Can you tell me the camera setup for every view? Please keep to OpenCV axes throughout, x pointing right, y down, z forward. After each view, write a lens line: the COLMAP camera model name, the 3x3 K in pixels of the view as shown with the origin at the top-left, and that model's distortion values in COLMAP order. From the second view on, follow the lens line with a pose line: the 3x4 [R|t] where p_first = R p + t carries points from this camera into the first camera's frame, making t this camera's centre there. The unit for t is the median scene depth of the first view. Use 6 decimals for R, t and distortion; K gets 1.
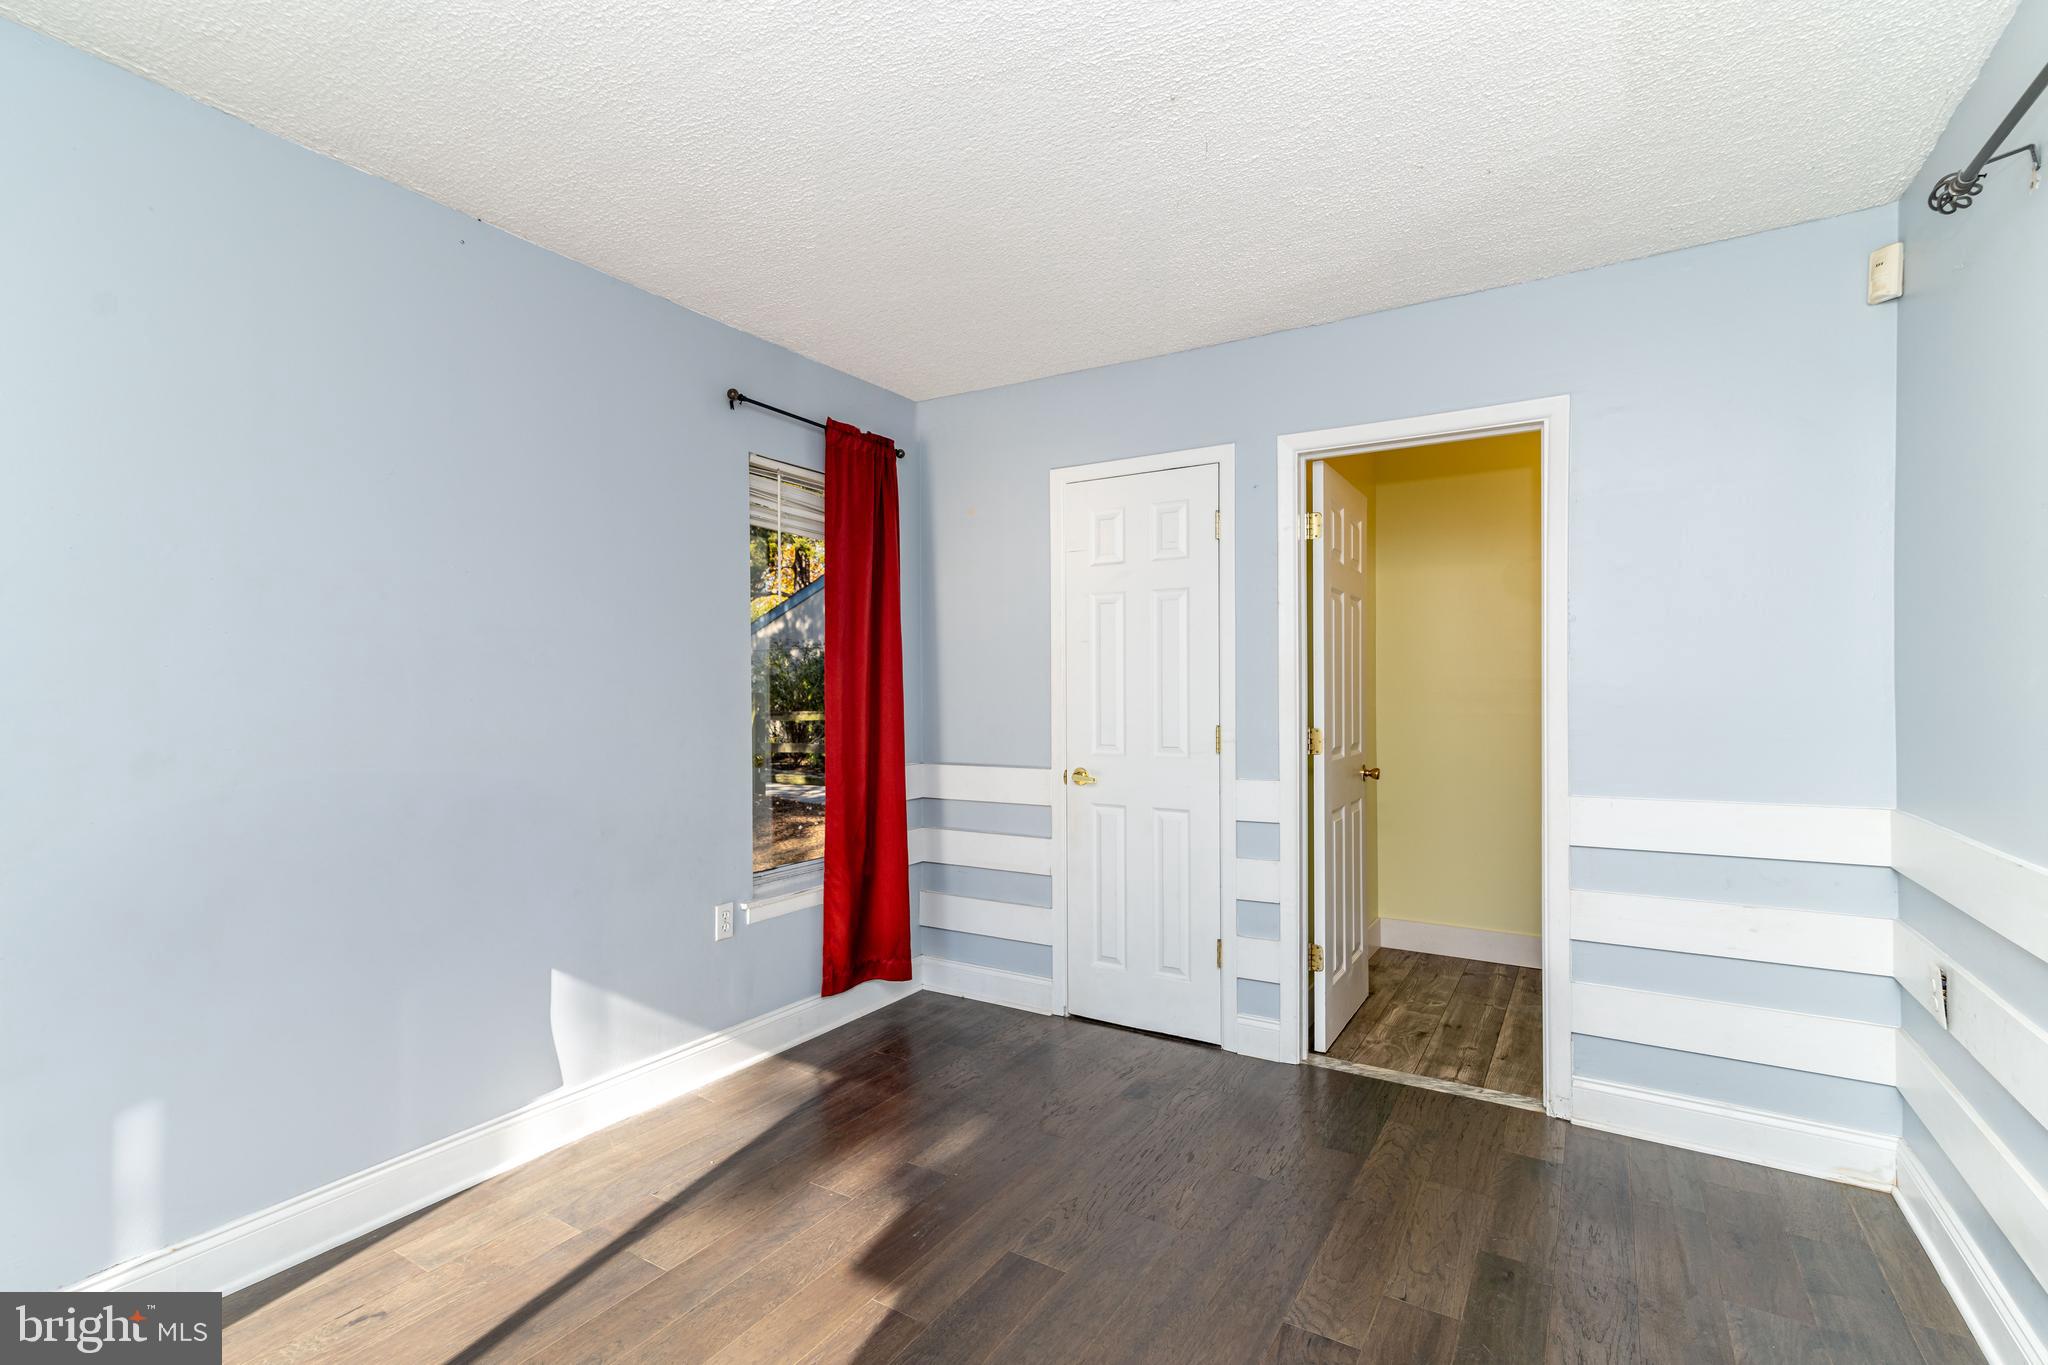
lens RADIAL K [[927.8, 0, 1038.0], [0, 927.8, 683.0], [0, 0, 1]] dist [0.015276, -0.000974]
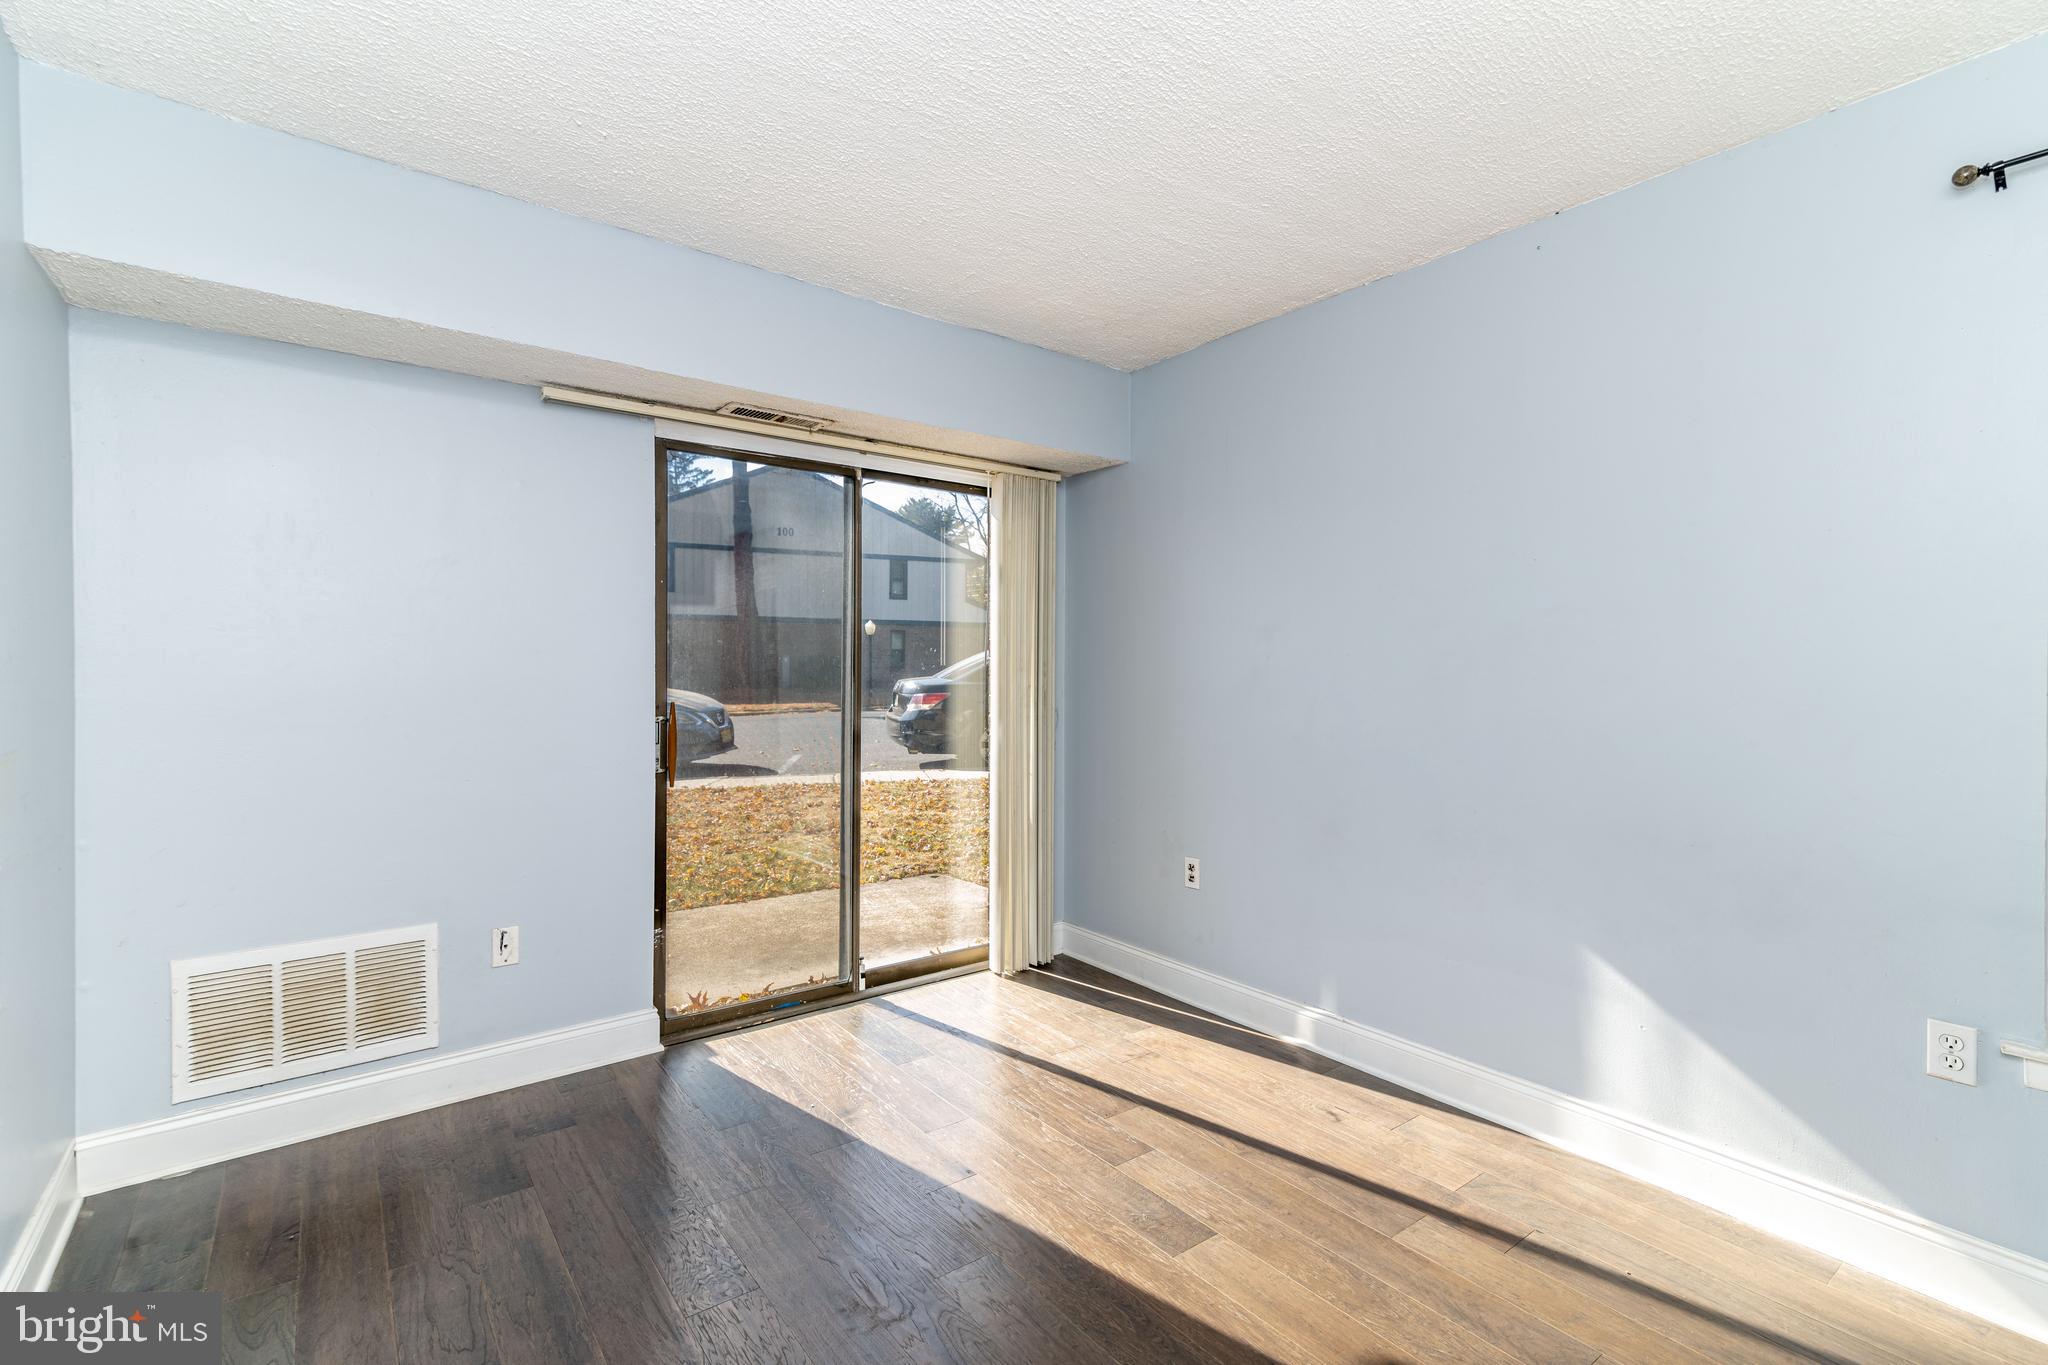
lens RADIAL K [[927.8, 0, 1019.5], [0, 927.8, 683.5], [0, 0, 1]] dist [0.015276, -0.000974]
pose [[-0.368357, 0.007516, -0.929654, 0.453590], [-0.002914, 0.999953, 0.009239, 0.011849], [0.929680, 0.006112, -0.368318, 0.651724]]
